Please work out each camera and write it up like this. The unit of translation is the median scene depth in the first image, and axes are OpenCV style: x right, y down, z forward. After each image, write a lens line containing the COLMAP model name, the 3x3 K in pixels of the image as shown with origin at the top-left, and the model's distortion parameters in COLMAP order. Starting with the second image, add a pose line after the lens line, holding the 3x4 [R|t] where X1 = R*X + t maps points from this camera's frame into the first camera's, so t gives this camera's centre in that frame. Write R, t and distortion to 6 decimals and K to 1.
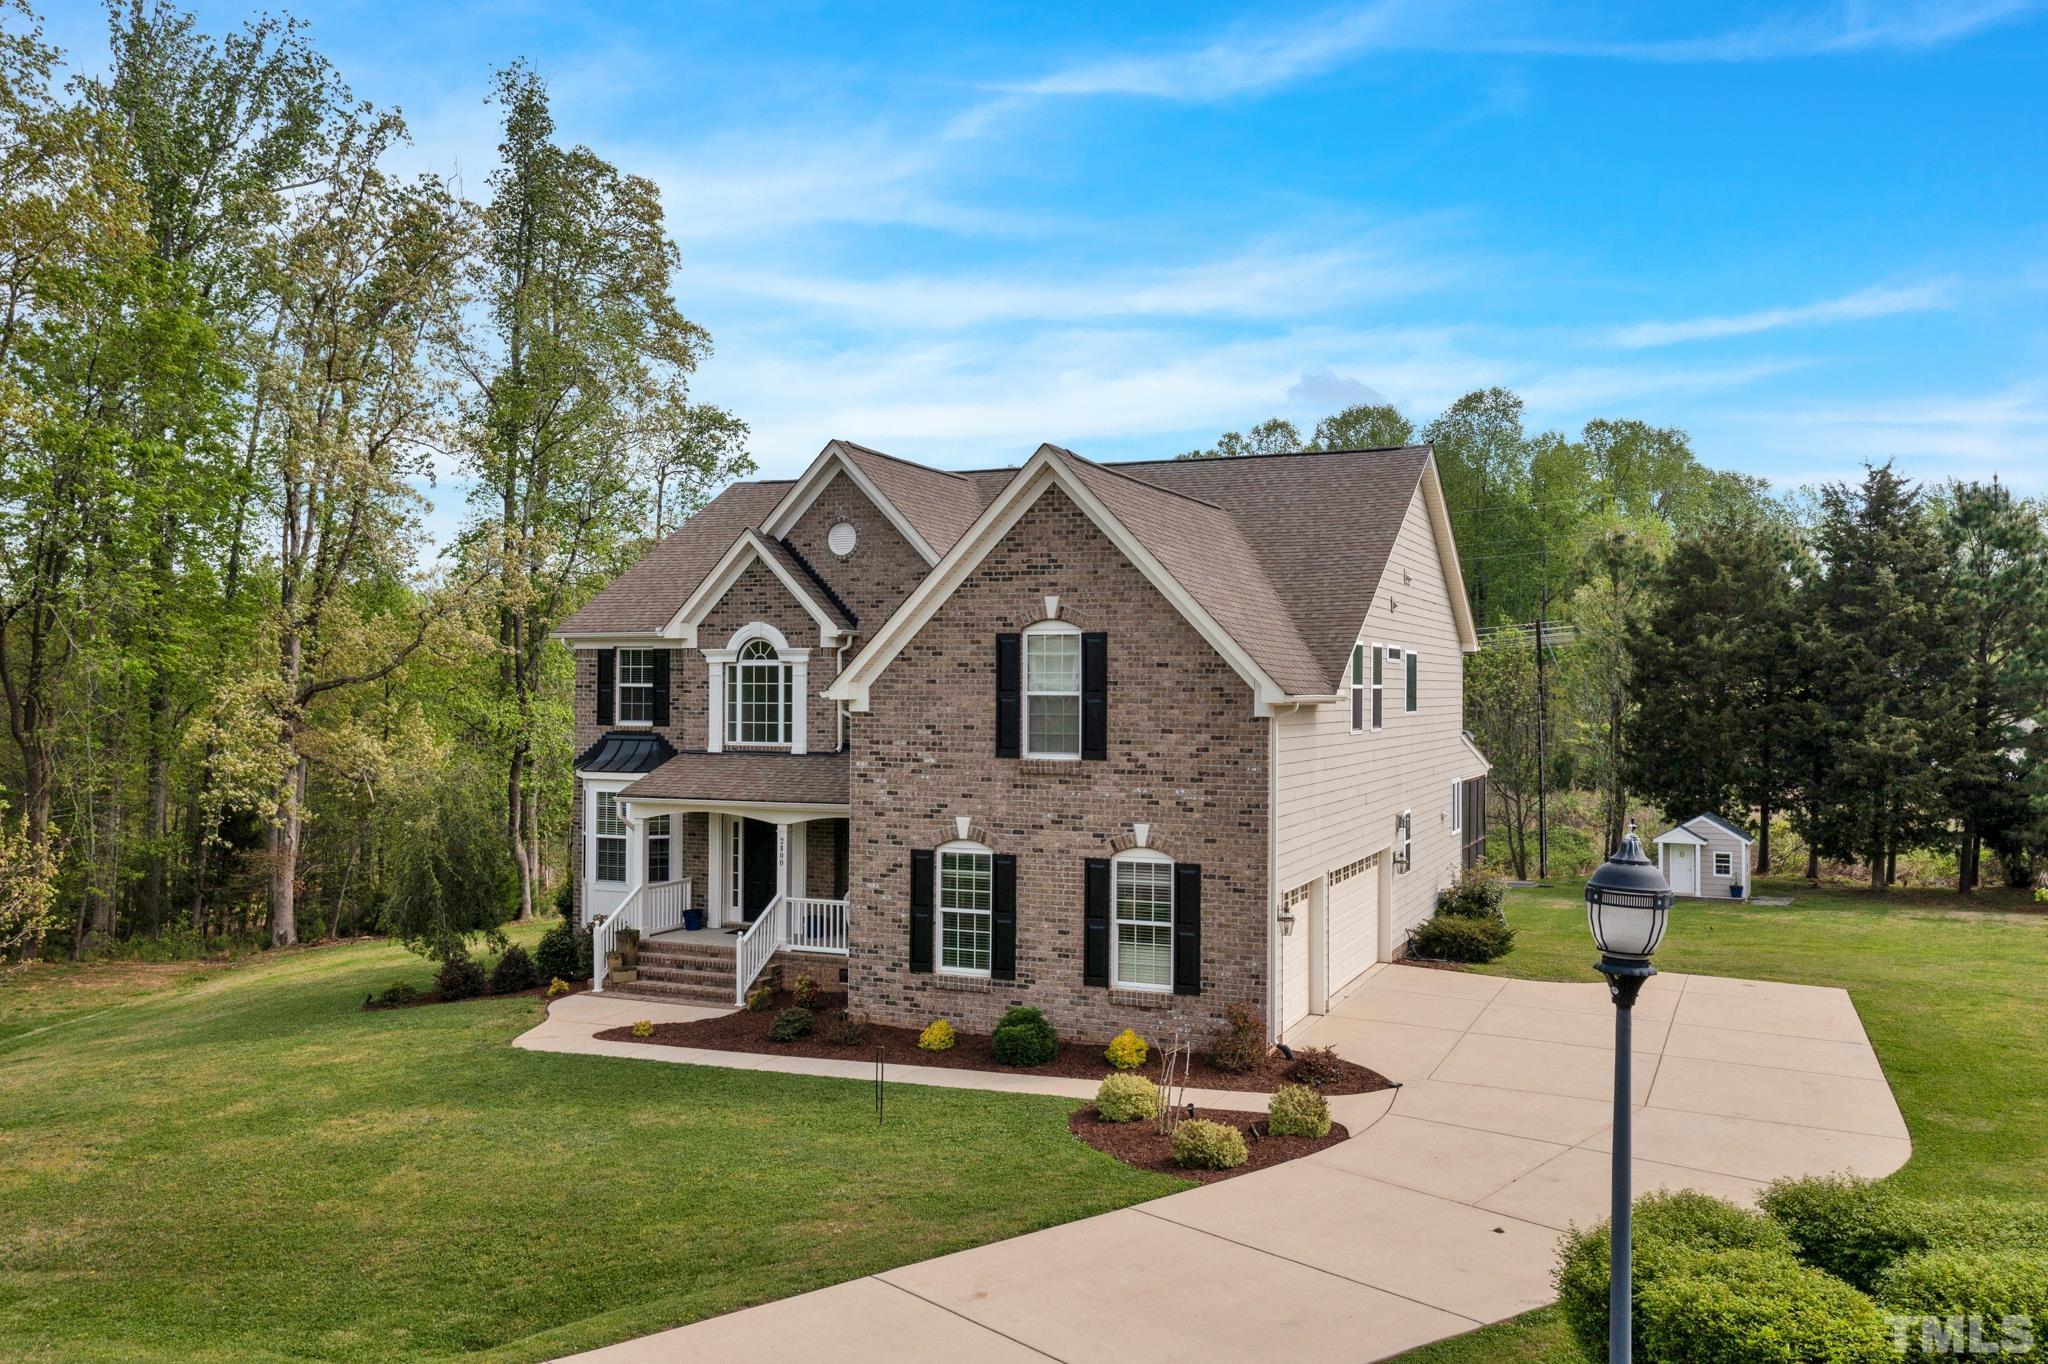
lens RADIAL K [[1645.1, 0, 1024.0], [0, 1645.1, 682.0], [0, 0, 1]] dist [0.000075, 0.003694]
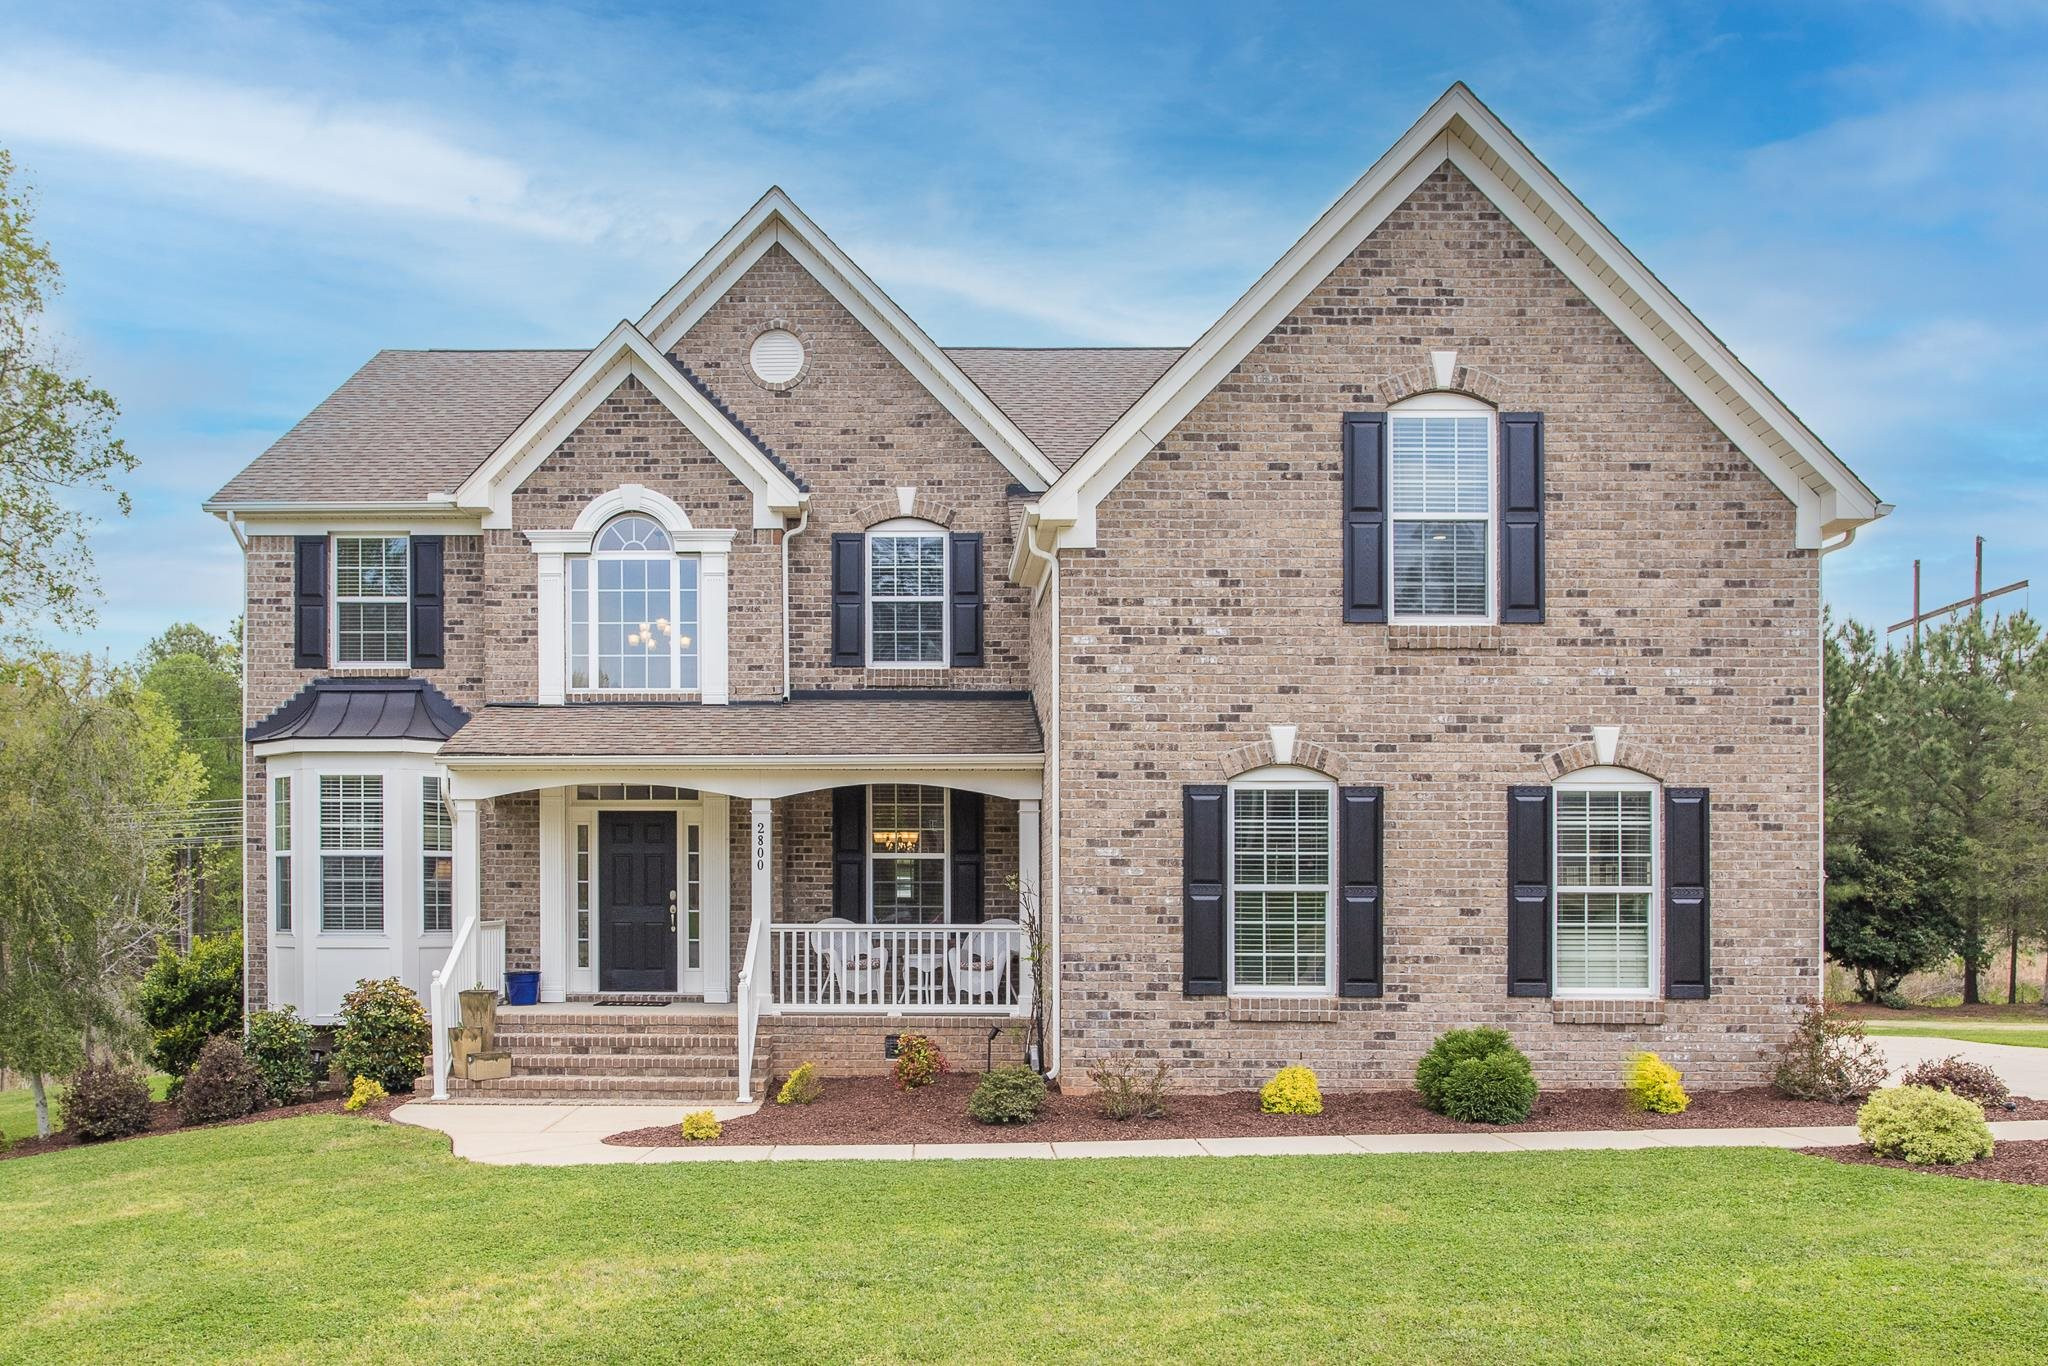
lens RADIAL K [[1759.7, 0, 877.4], [0, 1759.7, 908.5], [0, 0, 1]] dist [-0.015570, 0.003179]
pose [[0.927600, -0.004386, 0.373548, -0.404535], [0.000641, 0.999948, 0.010149, 0.140518], [-0.373573, -0.009174, 0.927555, 0.473899]]
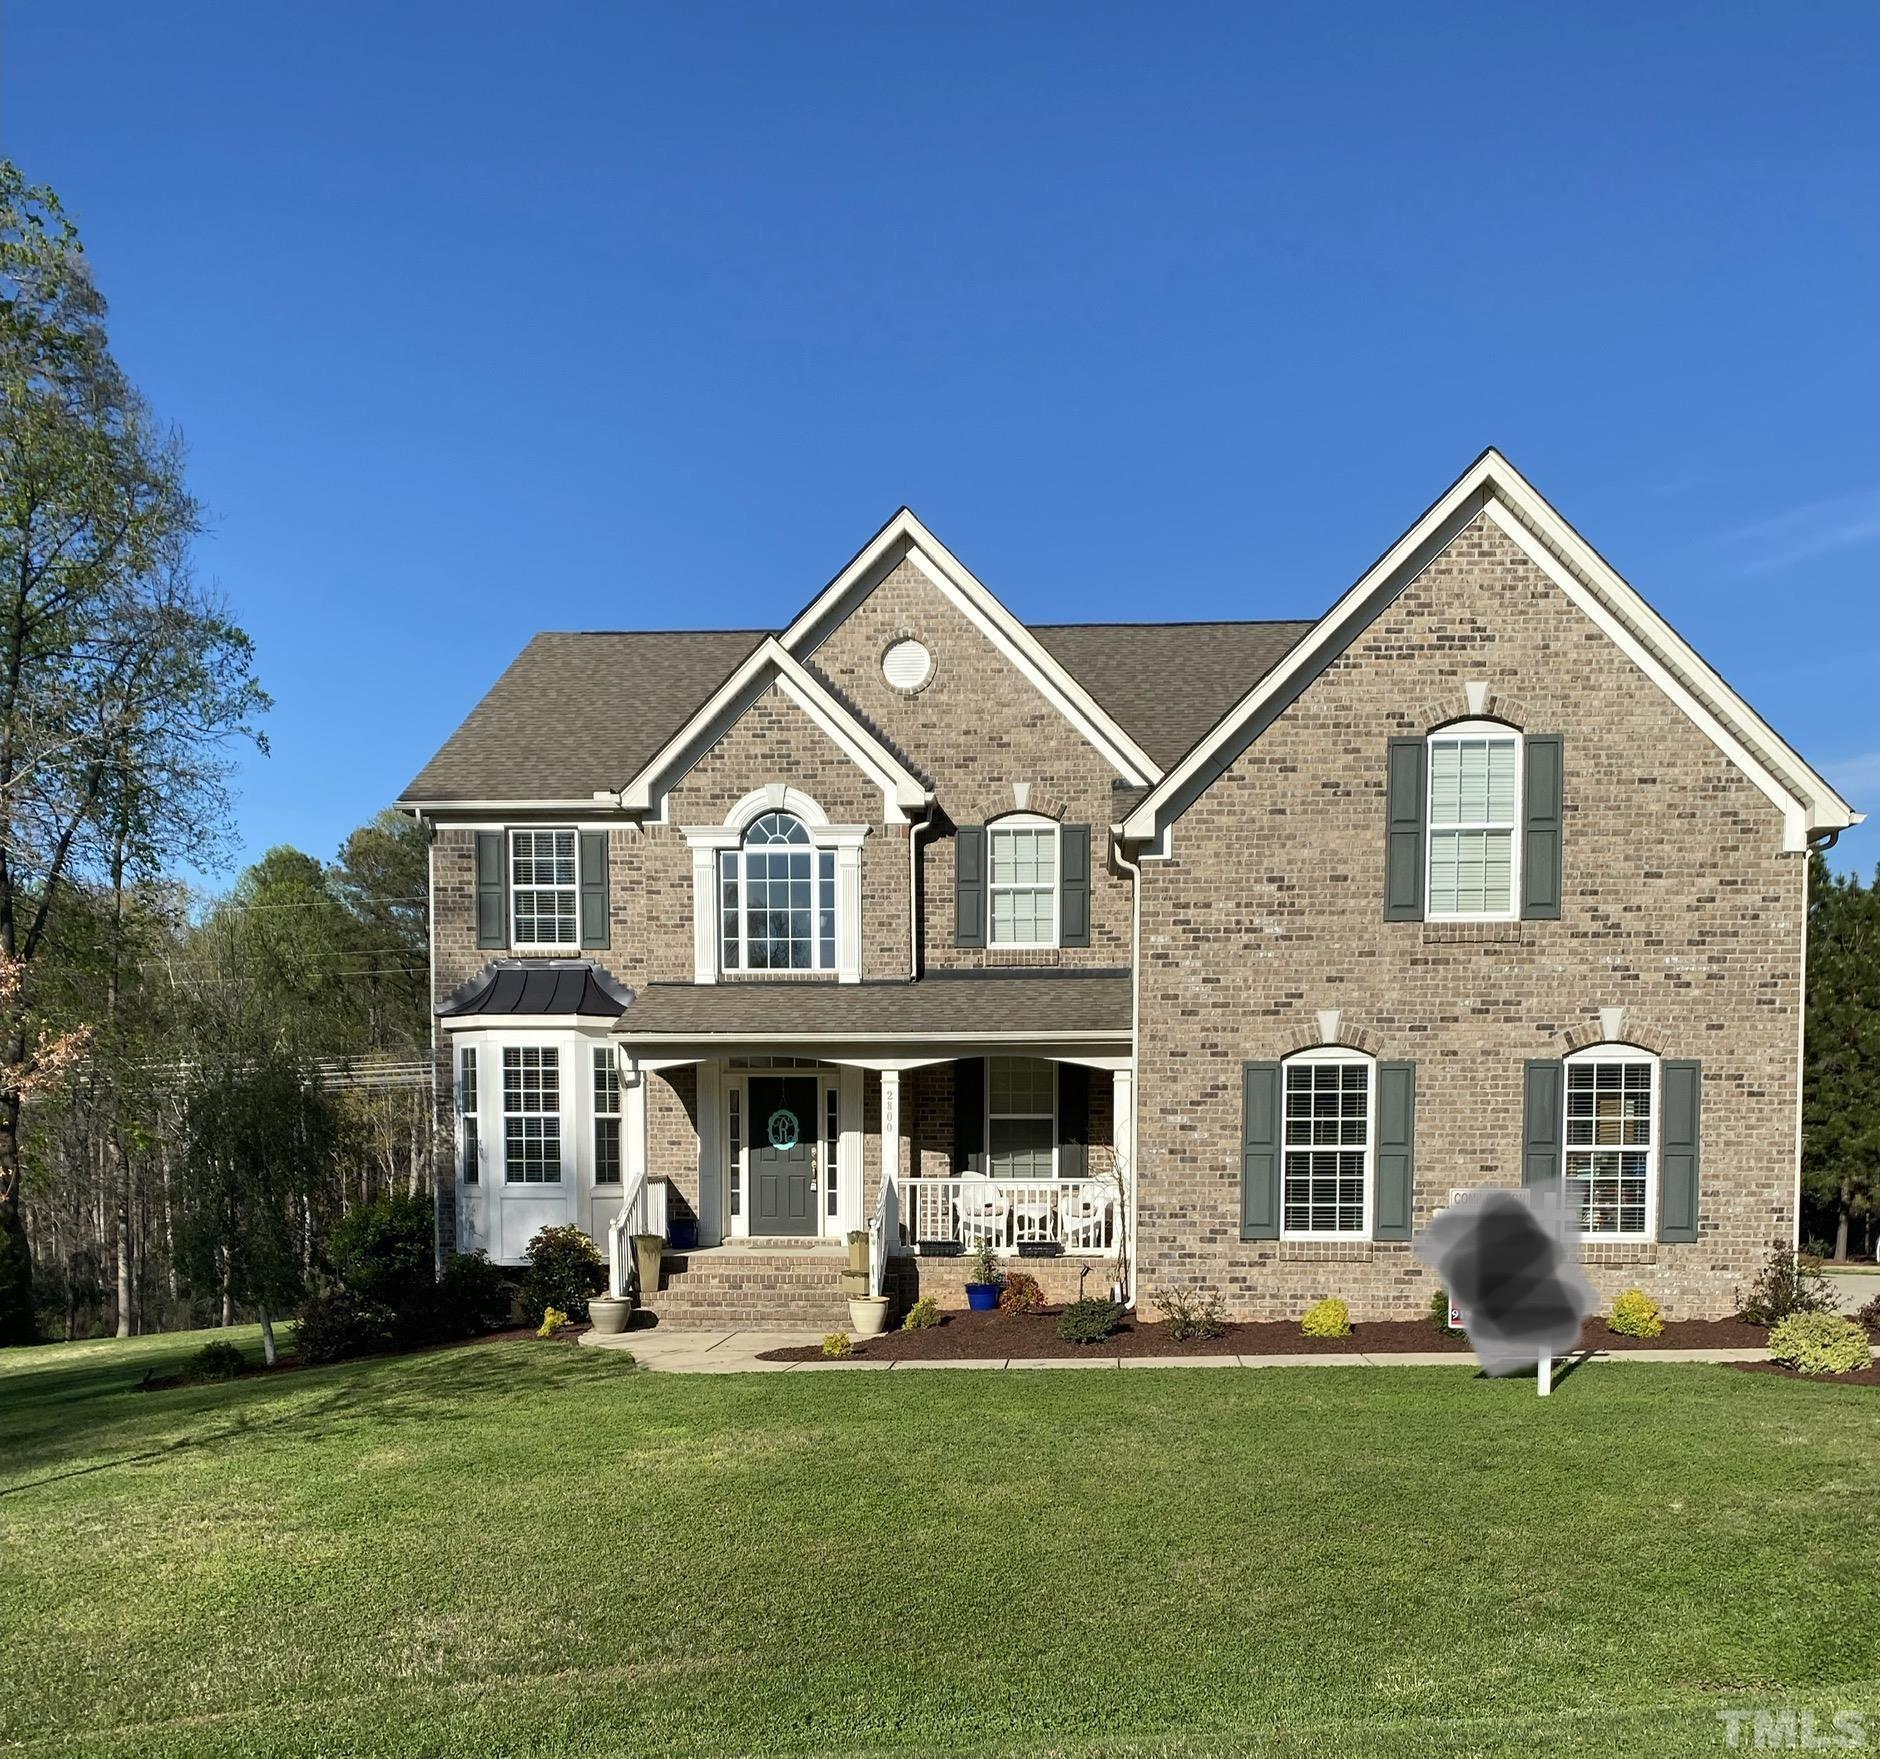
lens RADIAL K [[1932.2, 0, 941.9], [0, 1932.2, 1272.9], [0, 0, 1]] dist [0.162305, -0.448165]
pose [[0.944545, -0.026017, 0.327351, -0.460951], [0.002662, 0.997430, 0.071594, 0.132939], [-0.328372, -0.066753, 0.942187, 0.276547]]
